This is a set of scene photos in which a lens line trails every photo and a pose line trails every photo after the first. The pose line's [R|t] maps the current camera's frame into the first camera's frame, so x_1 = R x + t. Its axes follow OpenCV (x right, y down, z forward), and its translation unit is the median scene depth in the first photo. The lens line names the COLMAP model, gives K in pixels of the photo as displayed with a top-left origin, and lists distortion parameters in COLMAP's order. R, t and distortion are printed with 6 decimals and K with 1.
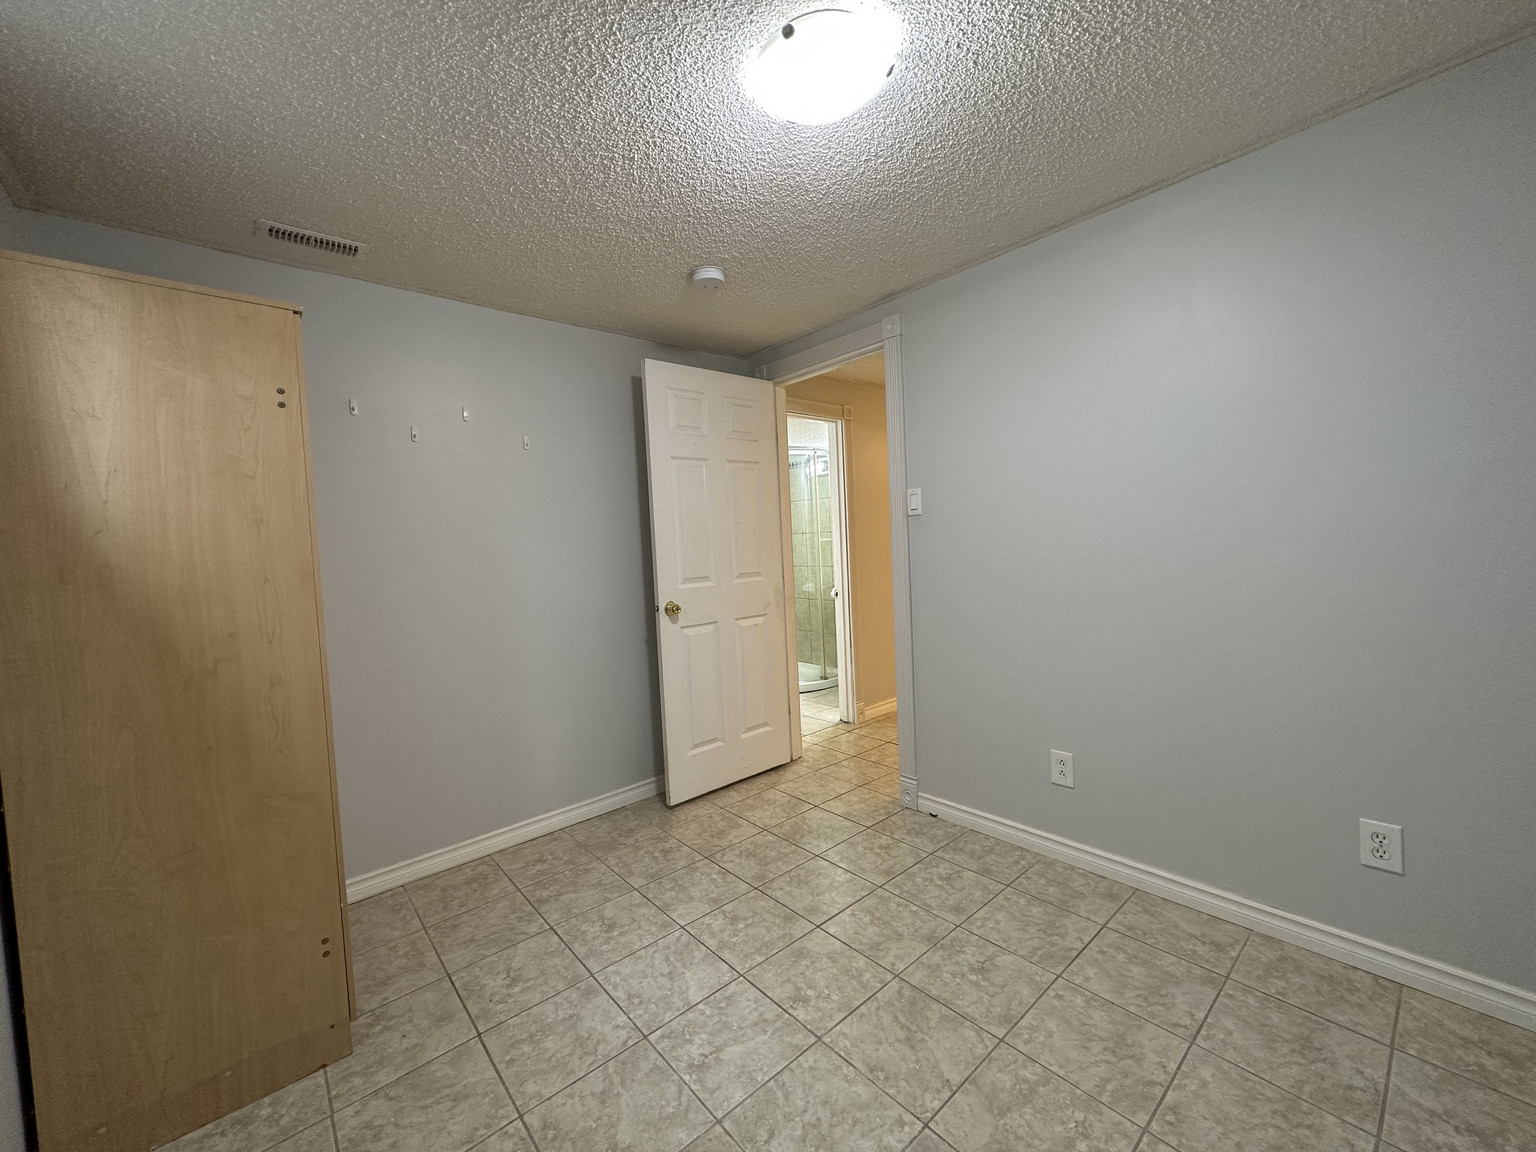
lens RADIAL K [[612.5, 0, 768.1], [0, 612.5, 569.8], [0, 0, 1]] dist [-0.001792, -0.000261]
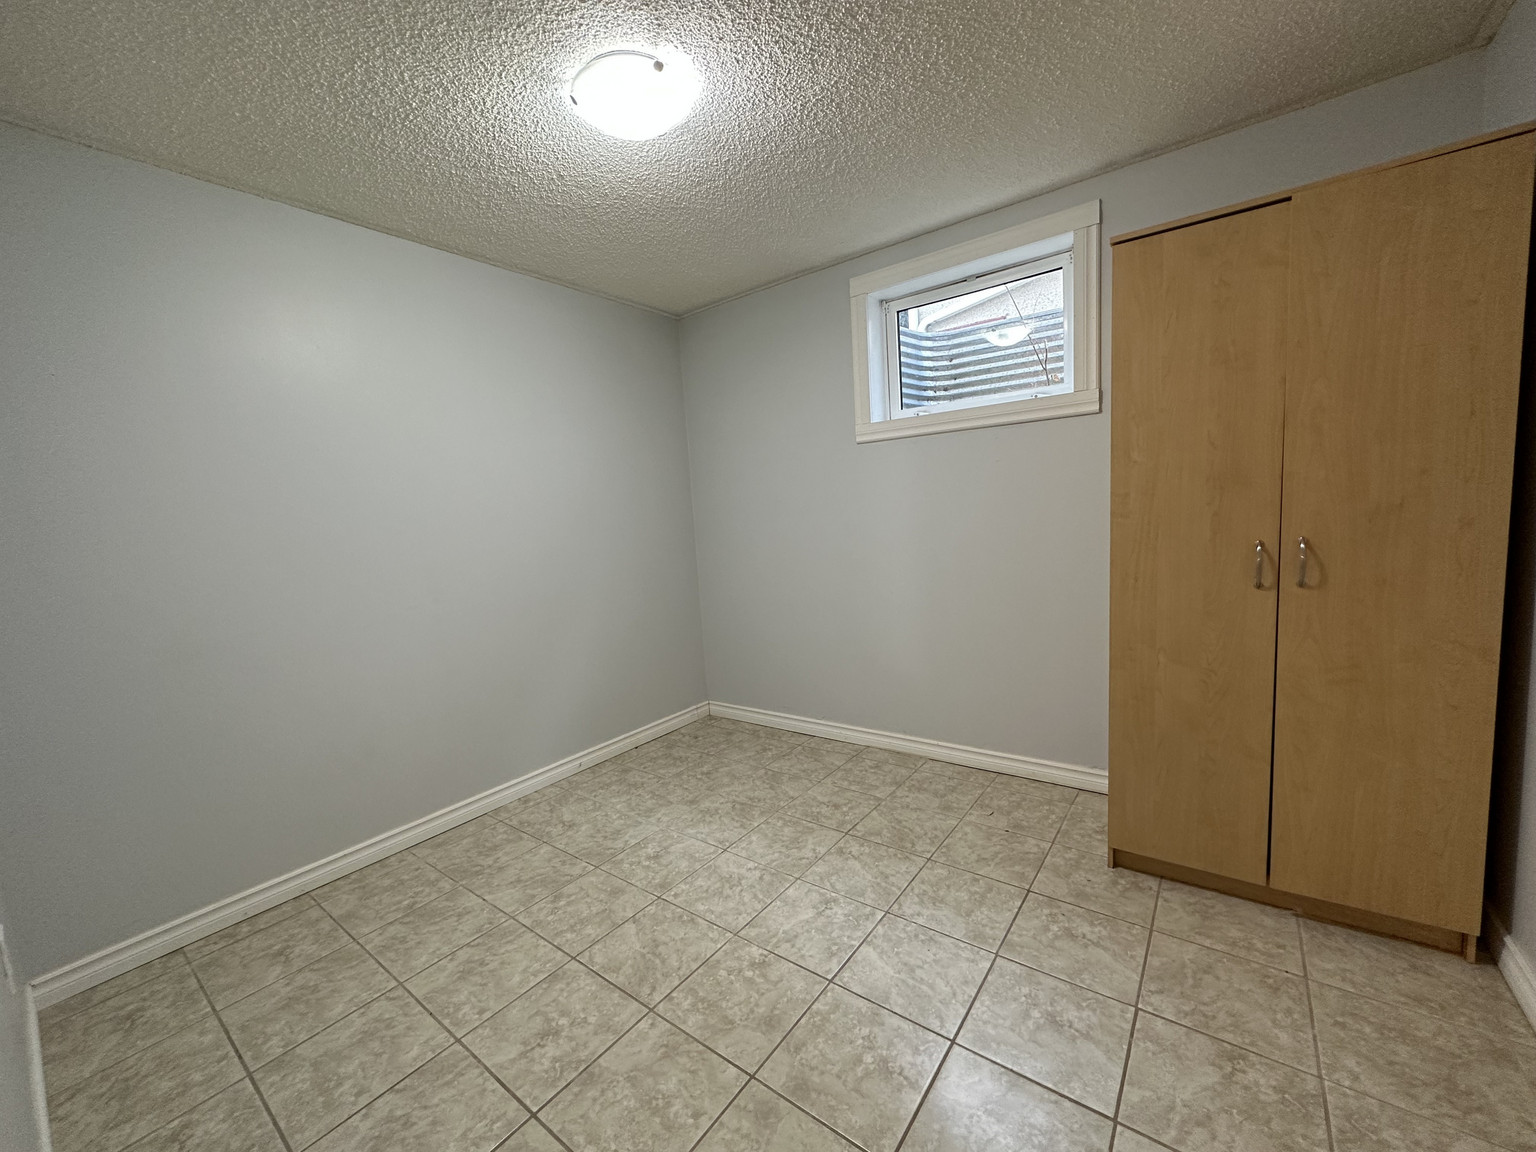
lens RADIAL K [[612.5, 0, 771.6], [0, 612.5, 583.1], [0, 0, 1]] dist [-0.001792, -0.000261]
pose [[-0.971722, 0.134136, -0.194331, 0.139241], [0.101184, 0.980135, 0.170578, -0.050807], [0.213351, 0.146091, -0.965991, 1.847993]]
